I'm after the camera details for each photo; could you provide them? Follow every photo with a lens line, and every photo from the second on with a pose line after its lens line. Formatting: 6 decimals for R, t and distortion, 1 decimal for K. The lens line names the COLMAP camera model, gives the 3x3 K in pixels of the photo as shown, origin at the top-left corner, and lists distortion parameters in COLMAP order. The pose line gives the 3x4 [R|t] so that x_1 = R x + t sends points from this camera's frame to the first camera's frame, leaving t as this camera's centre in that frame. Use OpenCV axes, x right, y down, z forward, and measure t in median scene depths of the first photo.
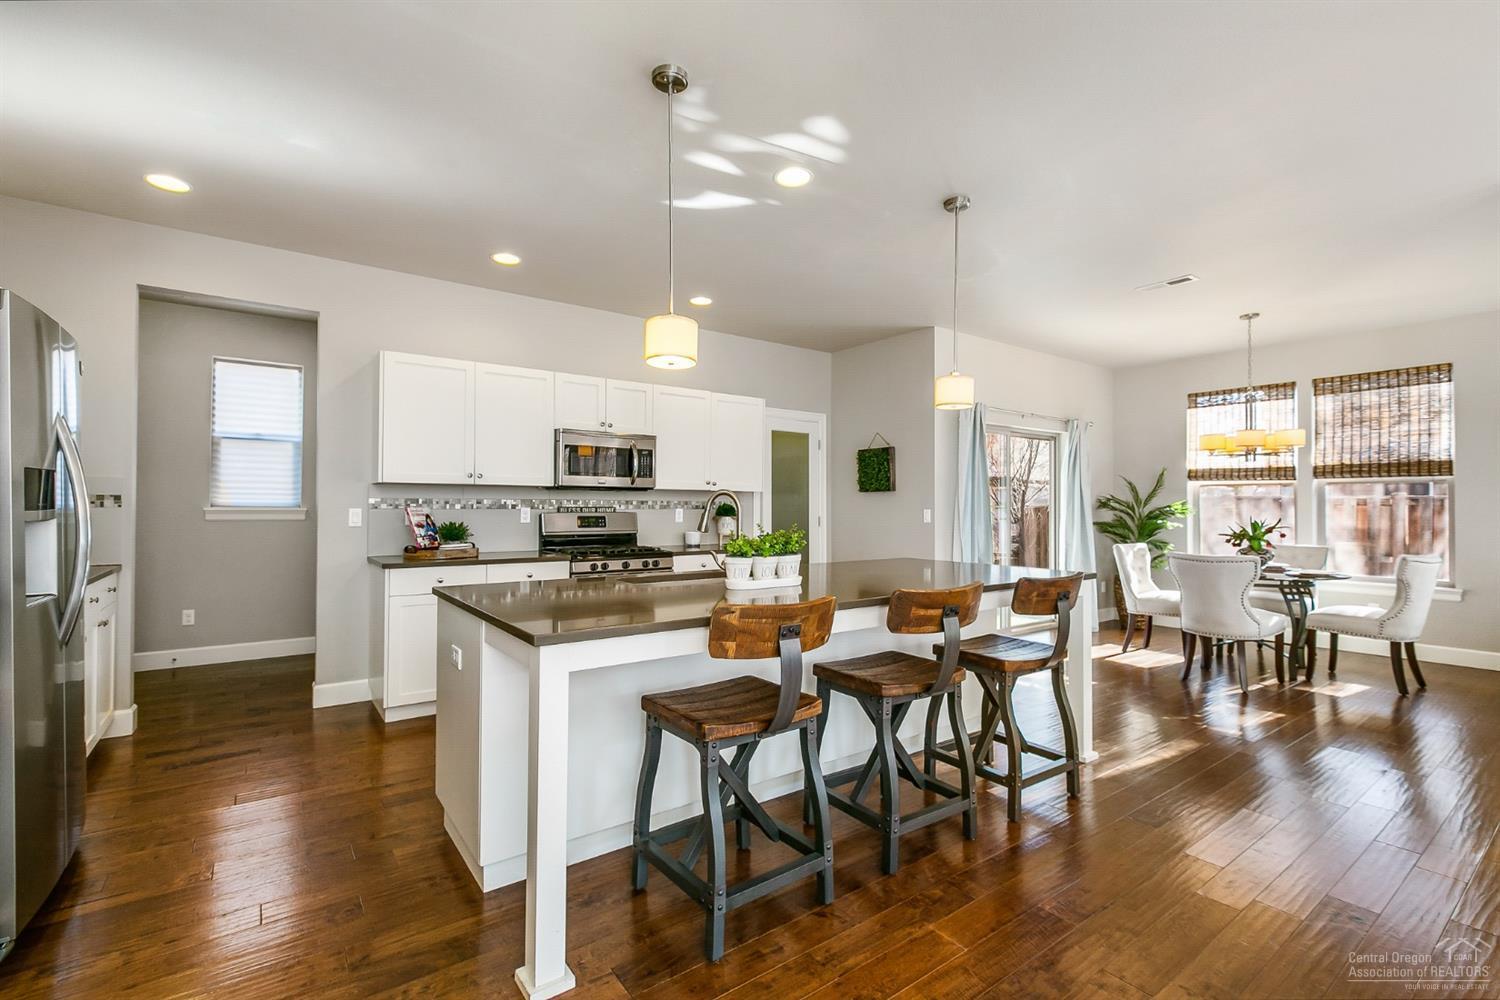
lens RADIAL K [[679.6, 0, 738.2], [0, 679.6, 496.4], [0, 0, 1]] dist [0.003418, -0.000946]
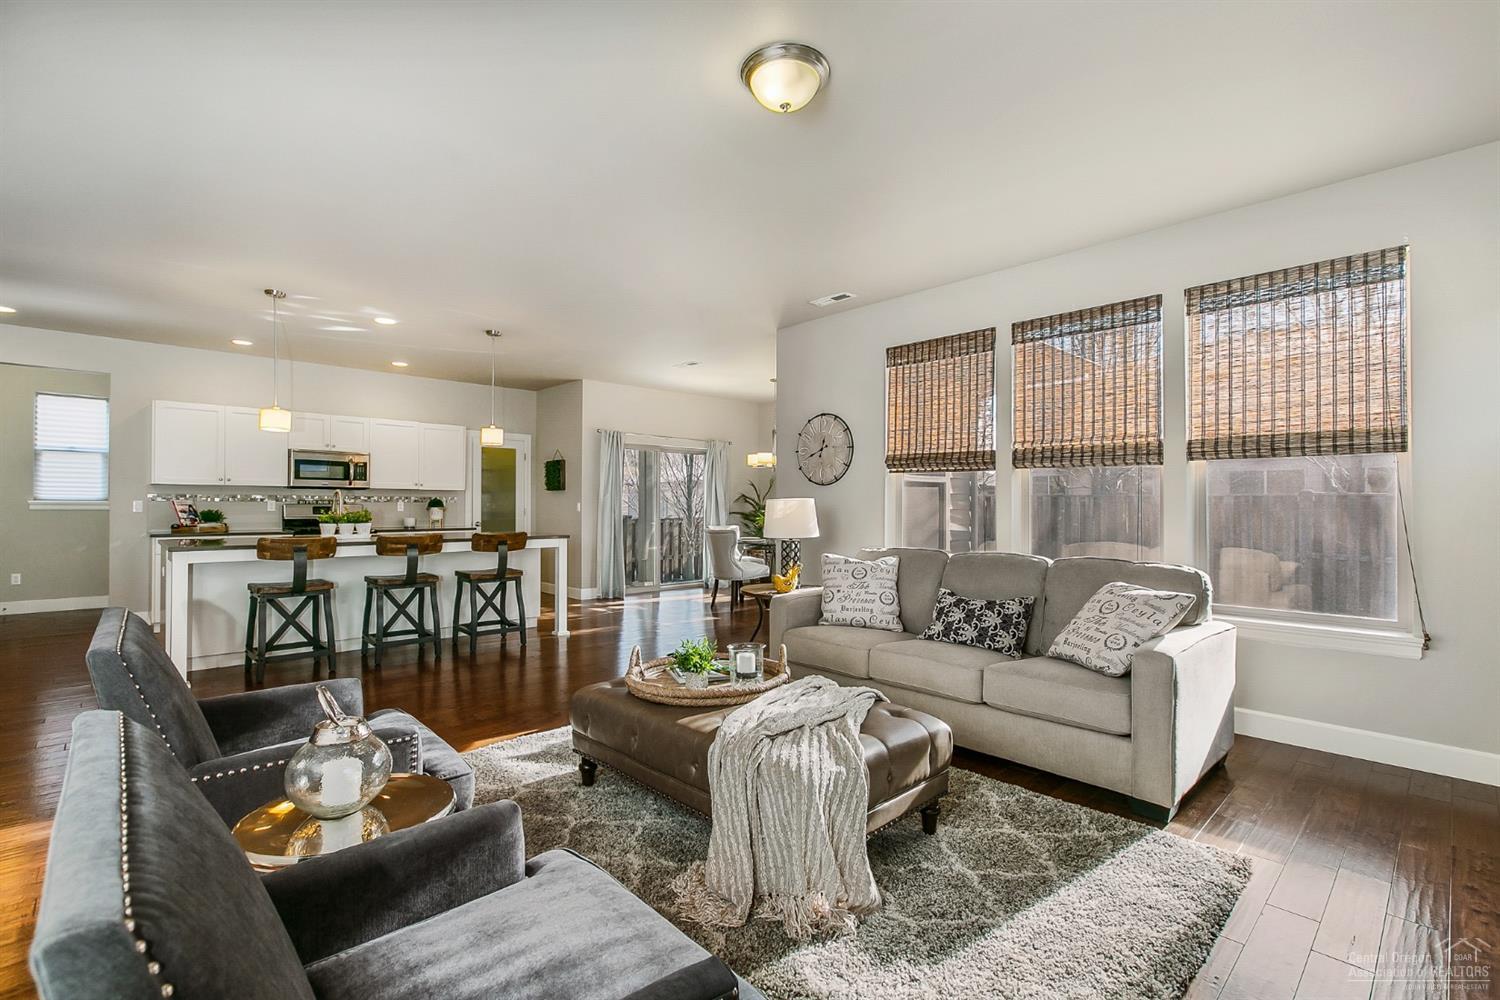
lens RADIAL K [[679.6, 0, 742.4], [0, 679.6, 498.5], [0, 0, 1]] dist [0.003418, -0.000946]
pose [[0.991608, 0.001522, 0.129272, 0.499118], [-0.002520, 0.999968, 0.007551, -0.001772], [-0.129256, -0.007813, 0.991580, -0.588921]]
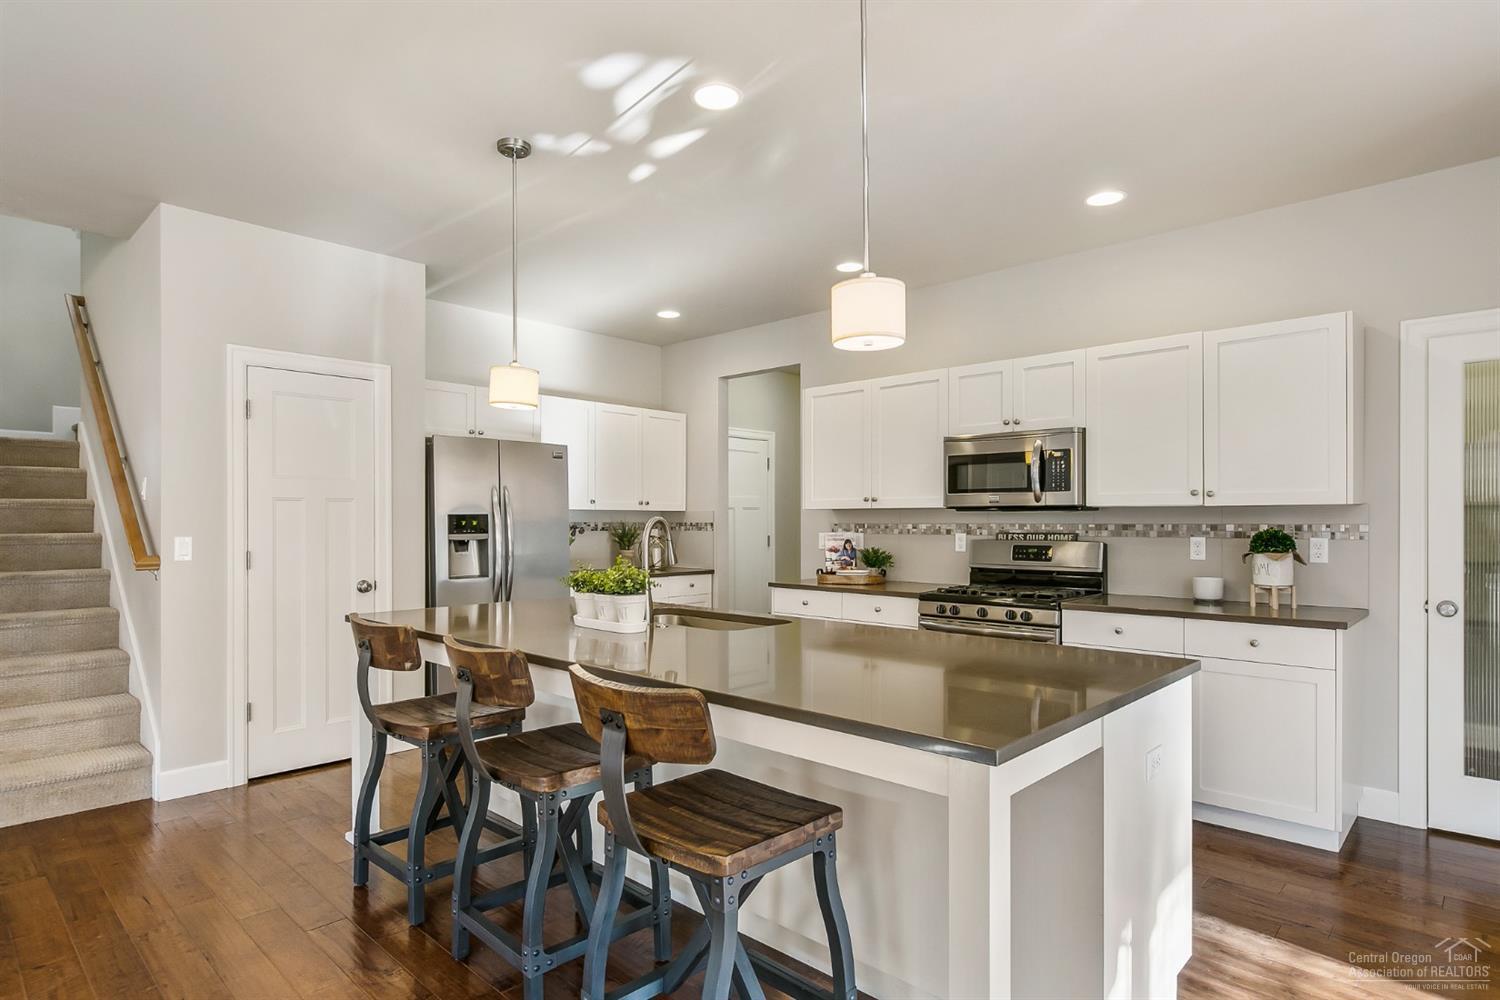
lens RADIAL K [[774.3, 0, 734.2], [0, 774.3, 515.3], [0, 0, 1]] dist [-0.003519, 0.002904]
pose [[0.183102, -0.007999, -0.983061, 0.564541], [0.020484, 0.999781, -0.004320, -0.006845], [0.982880, -0.019346, 0.183226, 0.531522]]
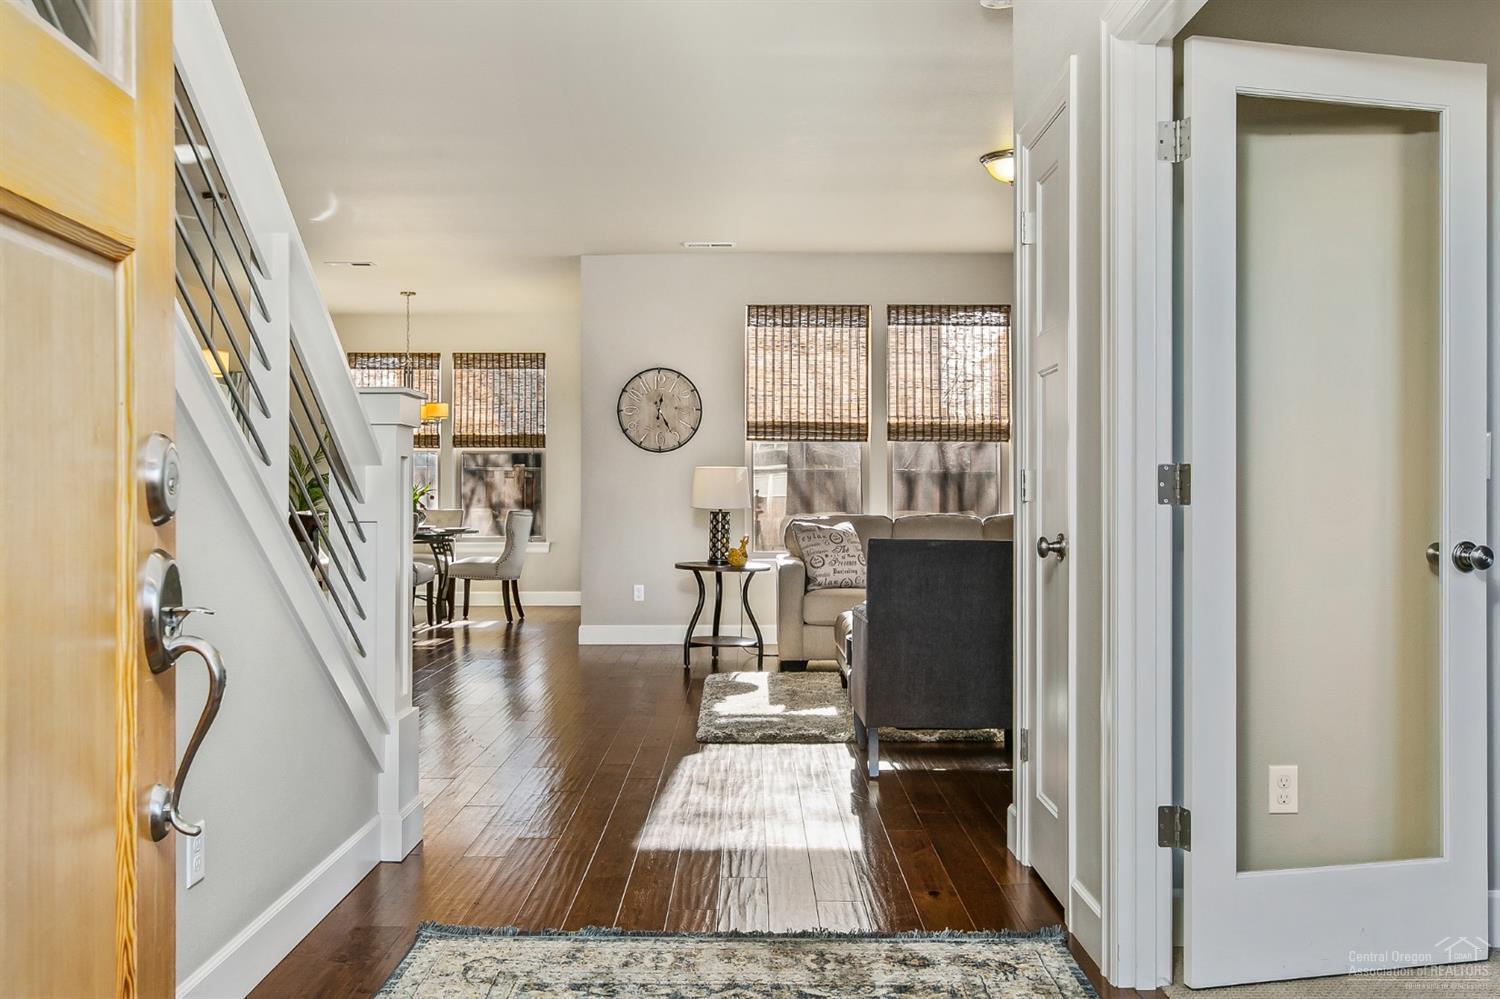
lens RADIAL K [[1224.1, 0, 756.8], [0, 1224.1, 513.6], [0, 0, 1]] dist [0.047226, -0.000016]
pose [[0.583415, -0.016520, 0.812006, -0.525907], [-0.012155, 0.999504, 0.029067, 0.018876], [-0.812083, -0.026828, 0.582925, -0.607664]]
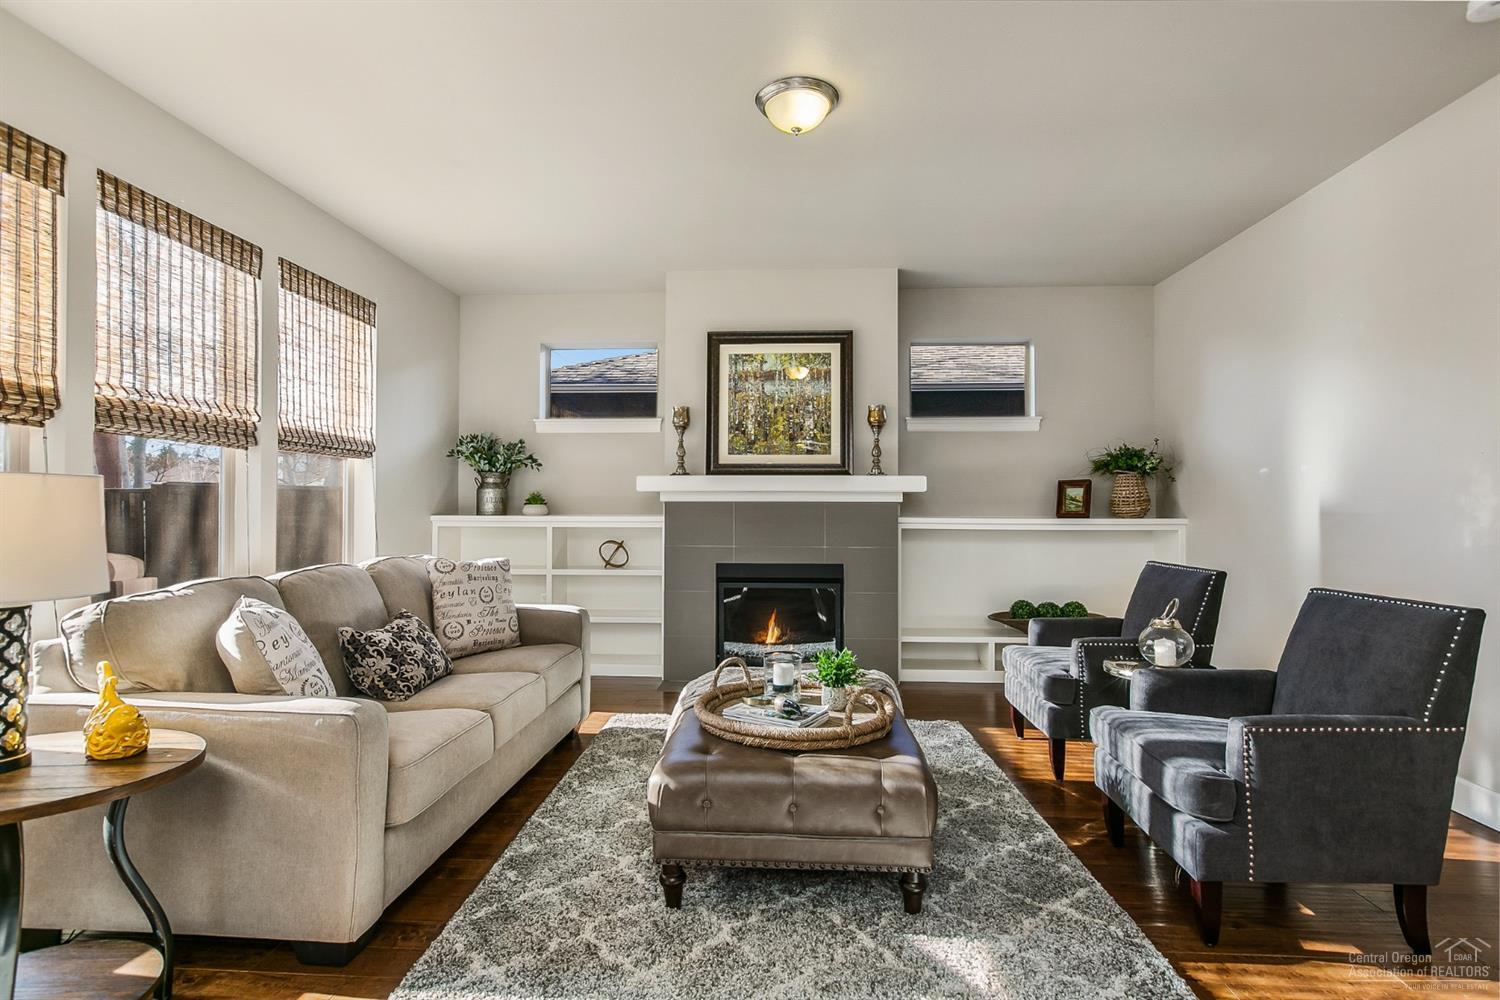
lens RADIAL K [[774.3, 0, 754.6], [0, 774.3, 499.2], [0, 0, 1]] dist [-0.003519, 0.002904]
pose [[-0.770816, 0.006356, 0.637026, 0.246769], [-0.011995, 0.999628, -0.024488, 0.022268], [-0.636945, -0.026517, -0.770453, 0.361298]]
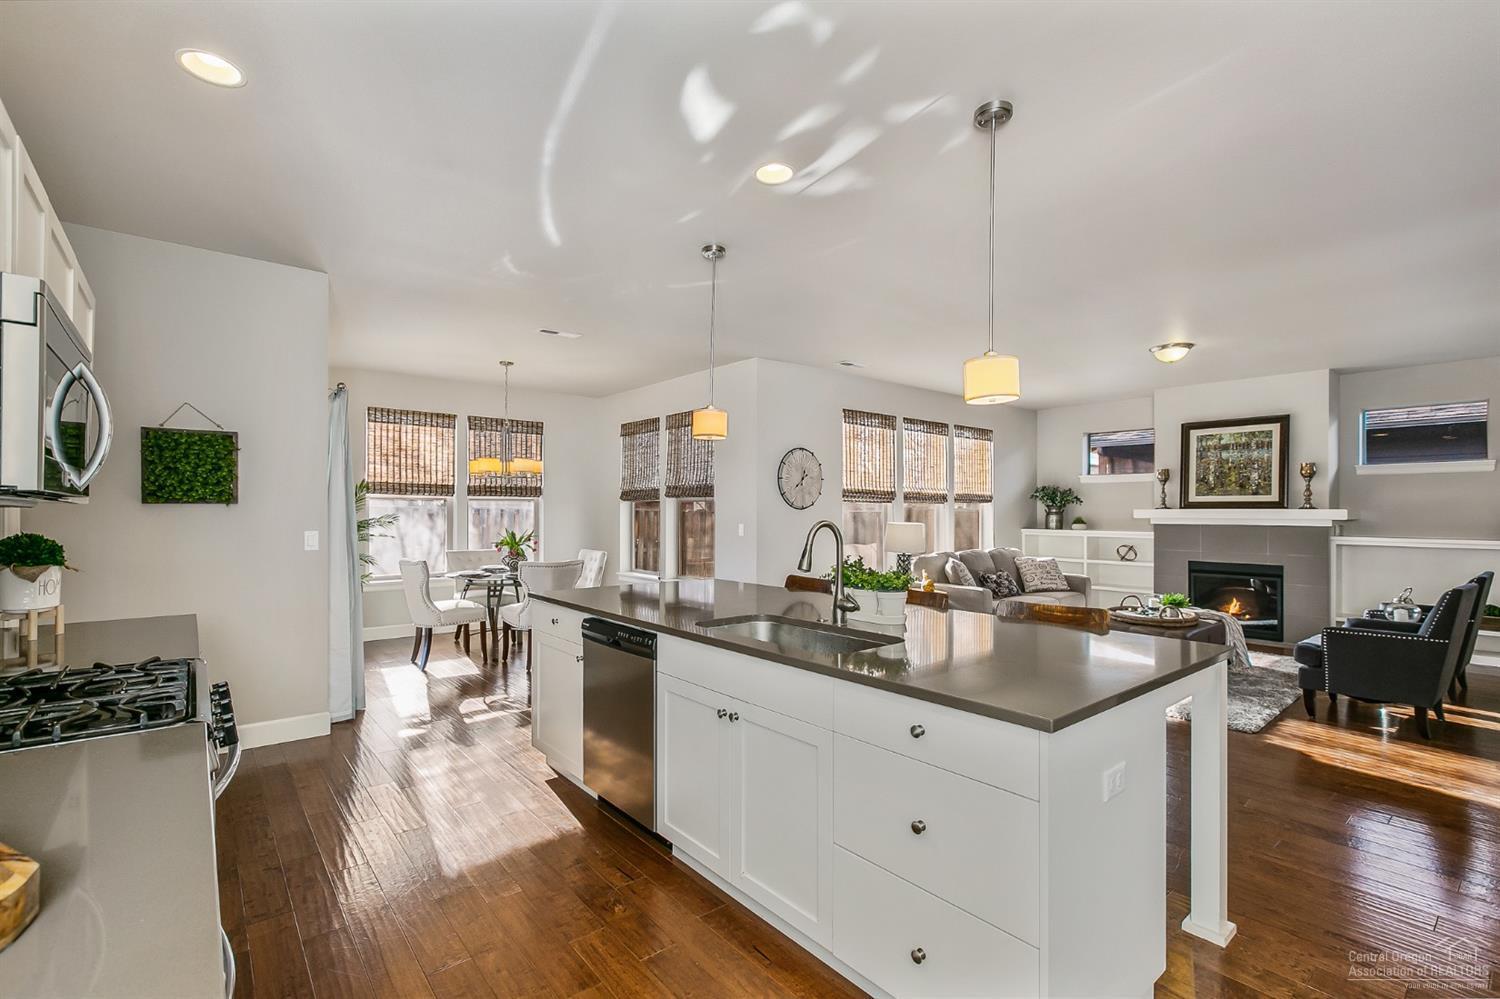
lens RADIAL K [[679.6, 0, 741.8], [0, 679.6, 507.4], [0, 0, 1]] dist [0.003418, -0.000946]
pose [[-0.055335, 0.003895, 0.998460, -0.510947], [-0.018925, 0.999809, -0.004949, -0.010145], [-0.998288, -0.019170, -0.055250, 0.675209]]
